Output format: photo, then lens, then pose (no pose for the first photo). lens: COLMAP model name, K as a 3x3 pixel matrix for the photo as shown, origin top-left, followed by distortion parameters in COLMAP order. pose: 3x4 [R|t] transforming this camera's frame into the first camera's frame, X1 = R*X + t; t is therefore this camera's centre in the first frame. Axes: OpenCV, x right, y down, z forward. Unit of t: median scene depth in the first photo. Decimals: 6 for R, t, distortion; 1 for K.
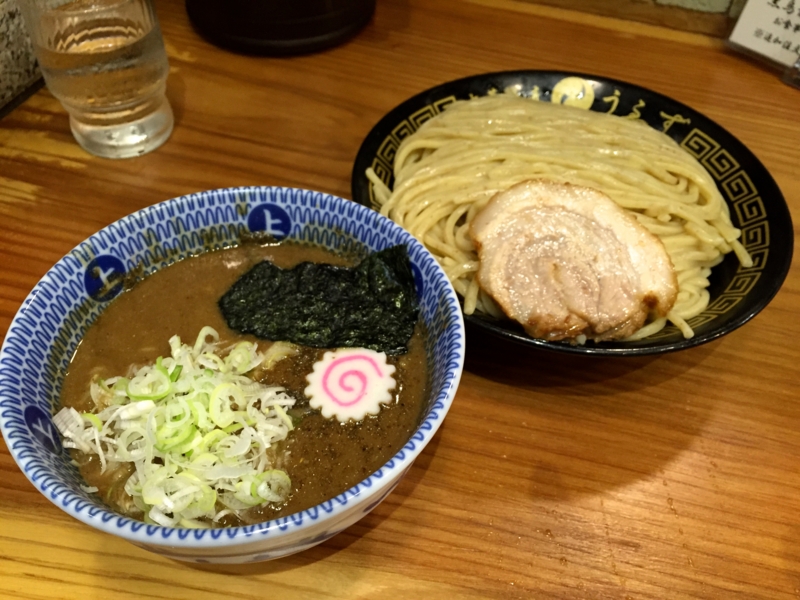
lens RADIAL K [[714.3, 0, 392.1], [0, 714.3, 297.0], [0, 0, 1]] dist [0.081478, -0.150697]
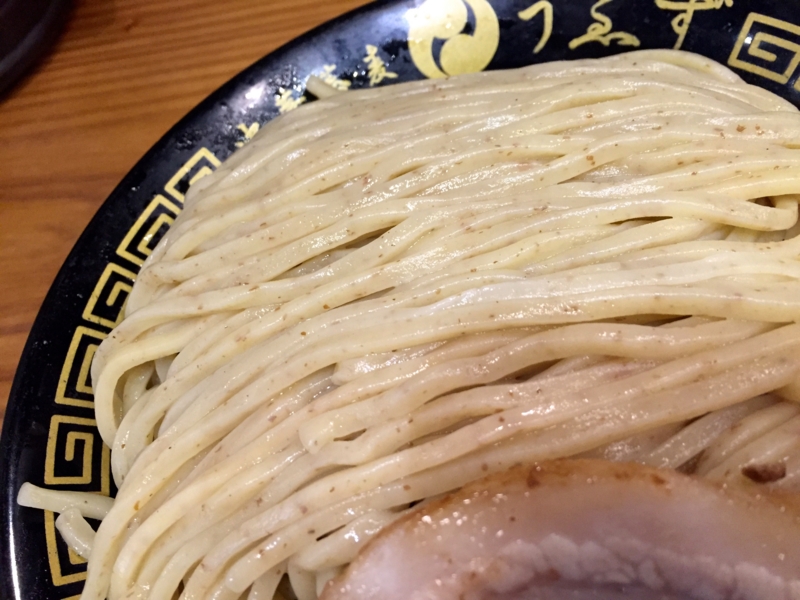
lens RADIAL K [[714.3, 0, 394.7], [0, 714.3, 301.7], [0, 0, 1]] dist [0.081478, -0.150697]
pose [[0.921084, -0.388042, -0.032072, 0.203908], [0.388128, 0.908480, 0.154984, -0.258074], [-0.031003, -0.155201, 0.987396, 0.649345]]
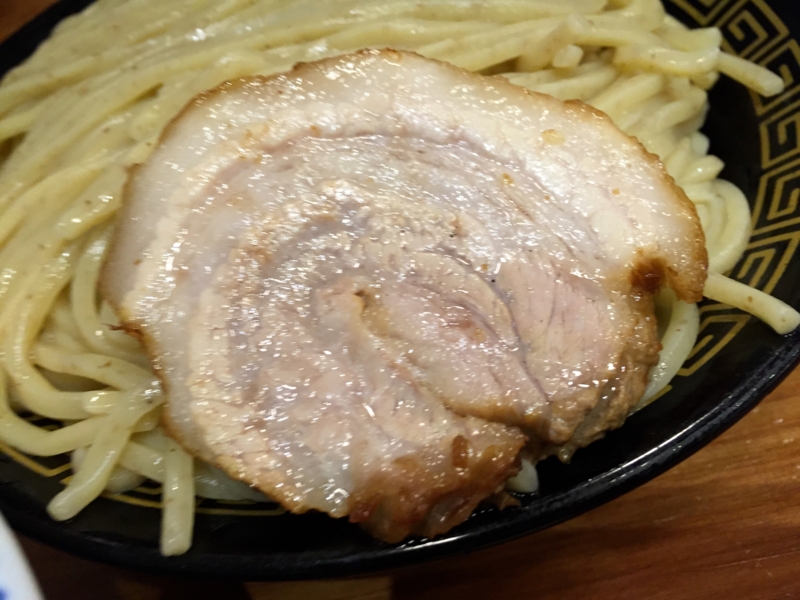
lens RADIAL K [[714.3, 0, 386.8], [0, 714.3, 307.2], [0, 0, 1]] dist [0.081478, -0.150697]
pose [[0.898030, -0.427944, 0.102005, 0.172854], [0.425616, 0.903799, 0.044698, -0.042173], [-0.111320, 0.003275, 0.993779, 0.567393]]
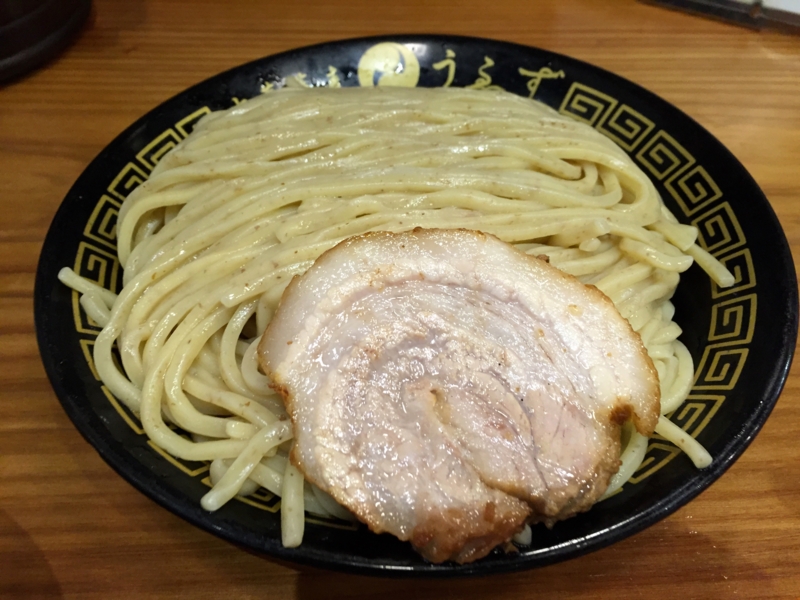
lens RADIAL K [[714.3, 0, 397.5], [0, 714.3, 295.5], [0, 0, 1]] dist [0.081478, -0.150697]
pose [[0.952400, -0.248850, 0.176090, 0.110351], [0.248272, 0.968350, 0.025669, -0.114033], [-0.176904, 0.019271, 0.984039, 0.427522]]
